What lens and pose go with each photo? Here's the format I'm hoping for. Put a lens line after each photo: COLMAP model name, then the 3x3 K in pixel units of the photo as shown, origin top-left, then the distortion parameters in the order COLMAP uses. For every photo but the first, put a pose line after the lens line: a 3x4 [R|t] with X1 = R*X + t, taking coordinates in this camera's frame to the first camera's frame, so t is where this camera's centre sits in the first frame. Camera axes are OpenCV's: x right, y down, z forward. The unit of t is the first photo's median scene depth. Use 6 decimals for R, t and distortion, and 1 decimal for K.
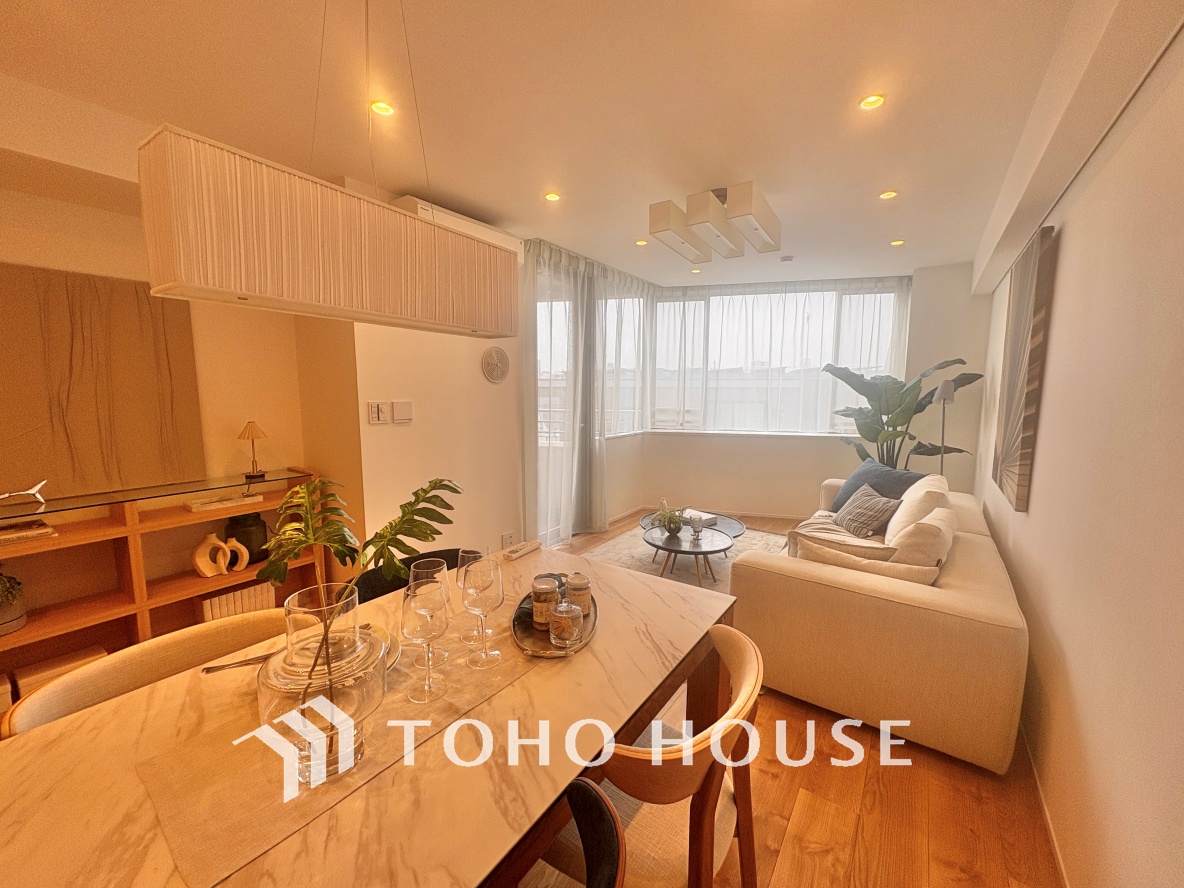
lens RADIAL K [[470.8, 0, 589.5], [0, 470.8, 444.9], [0, 0, 1]] dist [-0.003345, 0.000724]
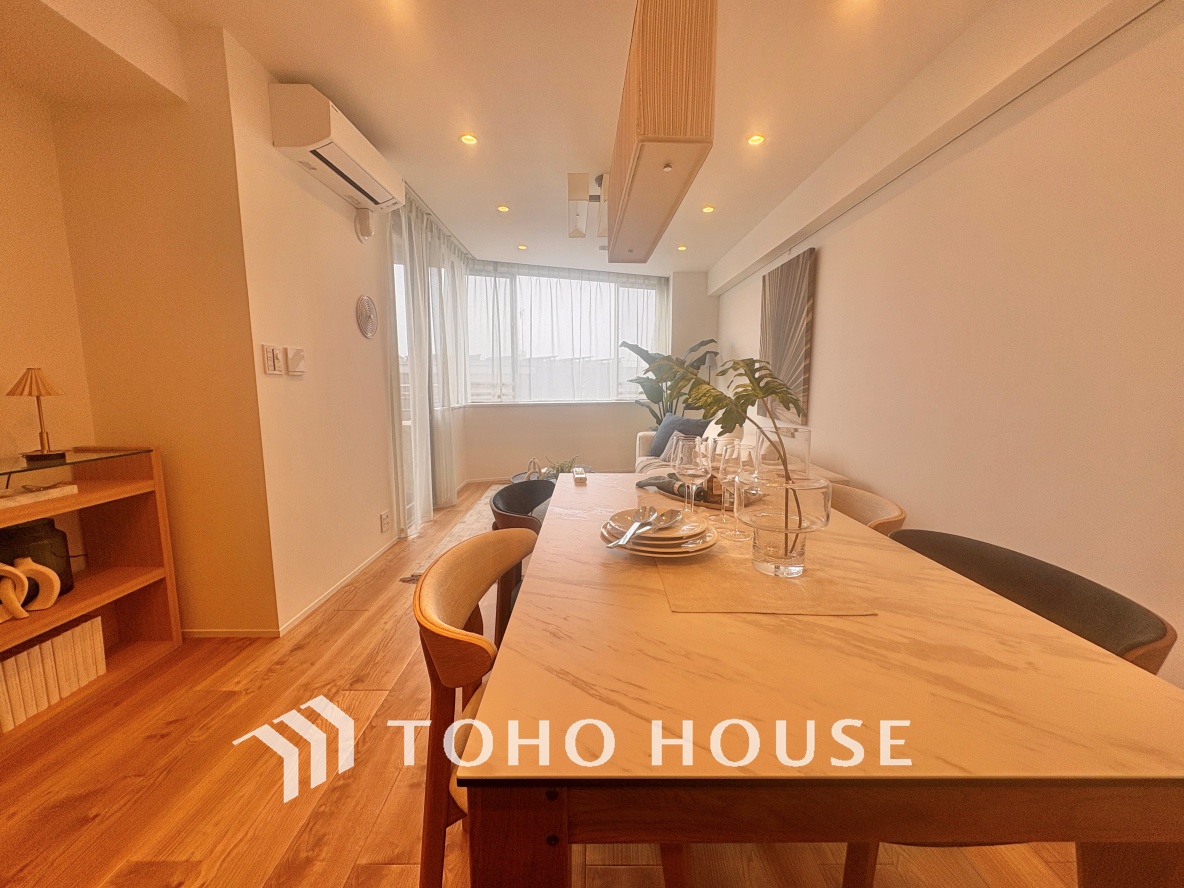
lens RADIAL K [[470.8, 0, 592.5], [0, 470.8, 446.3], [0, 0, 1]] dist [-0.003345, 0.000724]
pose [[0.813303, -0.080318, 0.576270, -0.466324], [0.071685, 0.996713, 0.037747, 0.078086], [-0.577407, 0.010610, 0.816387, 0.076259]]
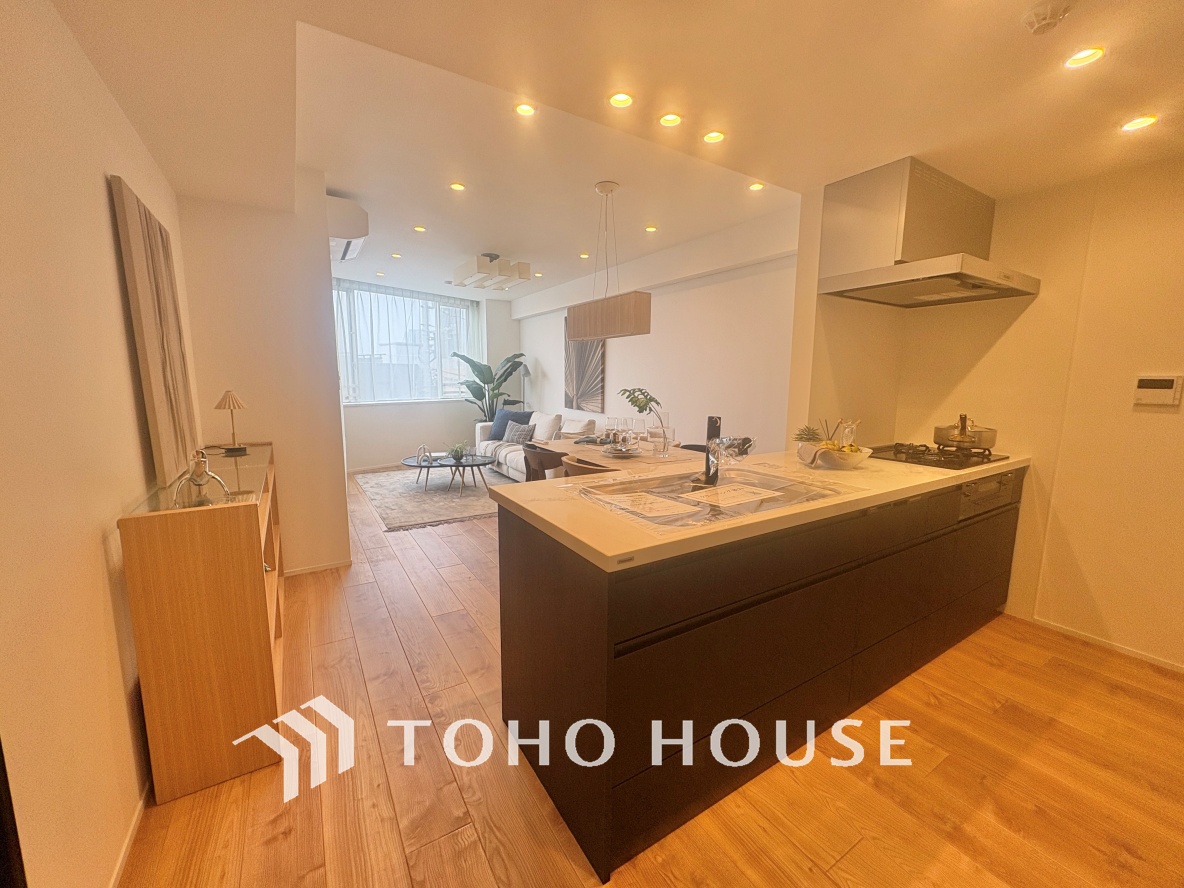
lens RADIAL K [[470.8, 0, 588.4], [0, 470.8, 452.4], [0, 0, 1]] dist [-0.003345, 0.000724]
pose [[0.390095, -0.145878, 0.909145, -1.249002], [0.104789, 0.987989, 0.113566, 0.038656], [-0.914792, 0.050967, 0.400696, -0.009962]]
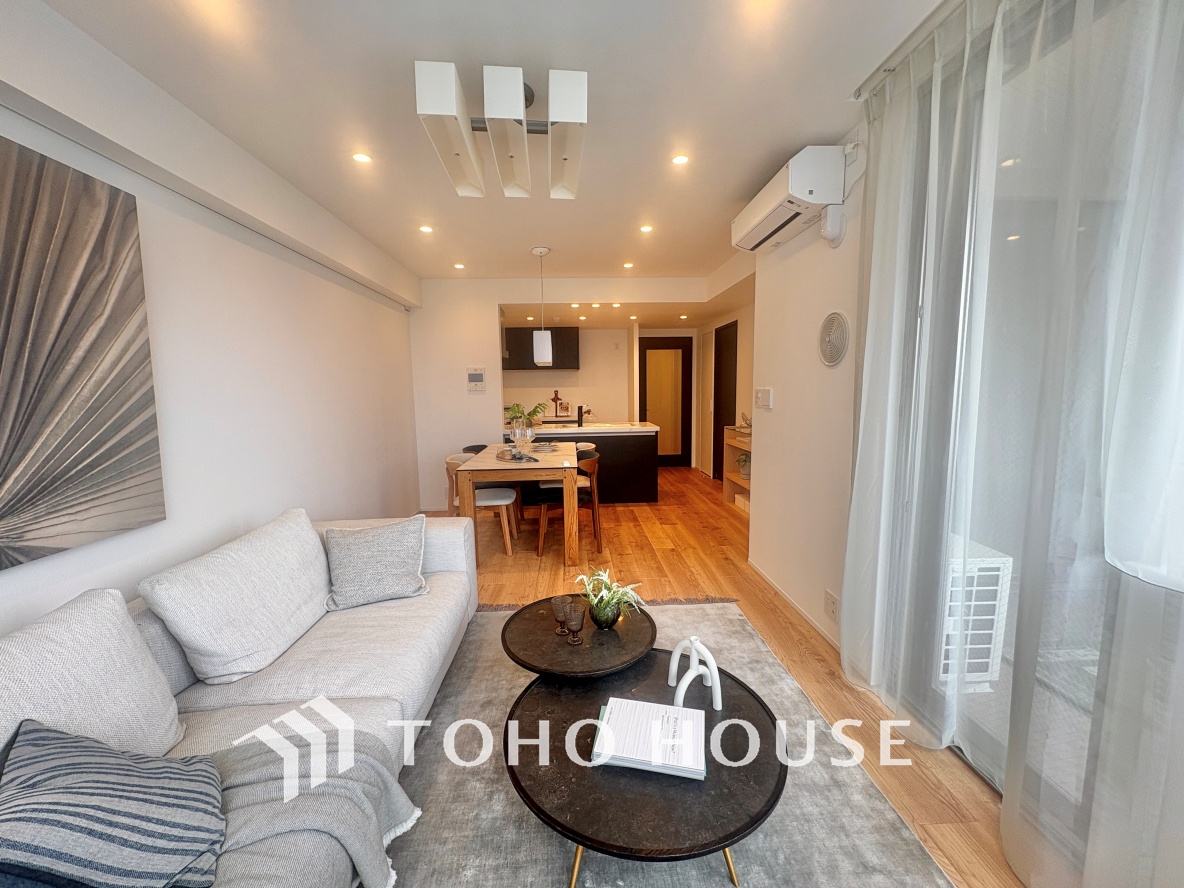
lens RADIAL K [[470.8, 0, 591.6], [0, 470.8, 442.5], [0, 0, 1]] dist [-0.003345, 0.000724]
pose [[-0.788548, 0.080954, -0.609621, 0.624408], [-0.060834, 0.976167, 0.208319, -0.178106], [0.611957, 0.201355, -0.764830, 1.649200]]
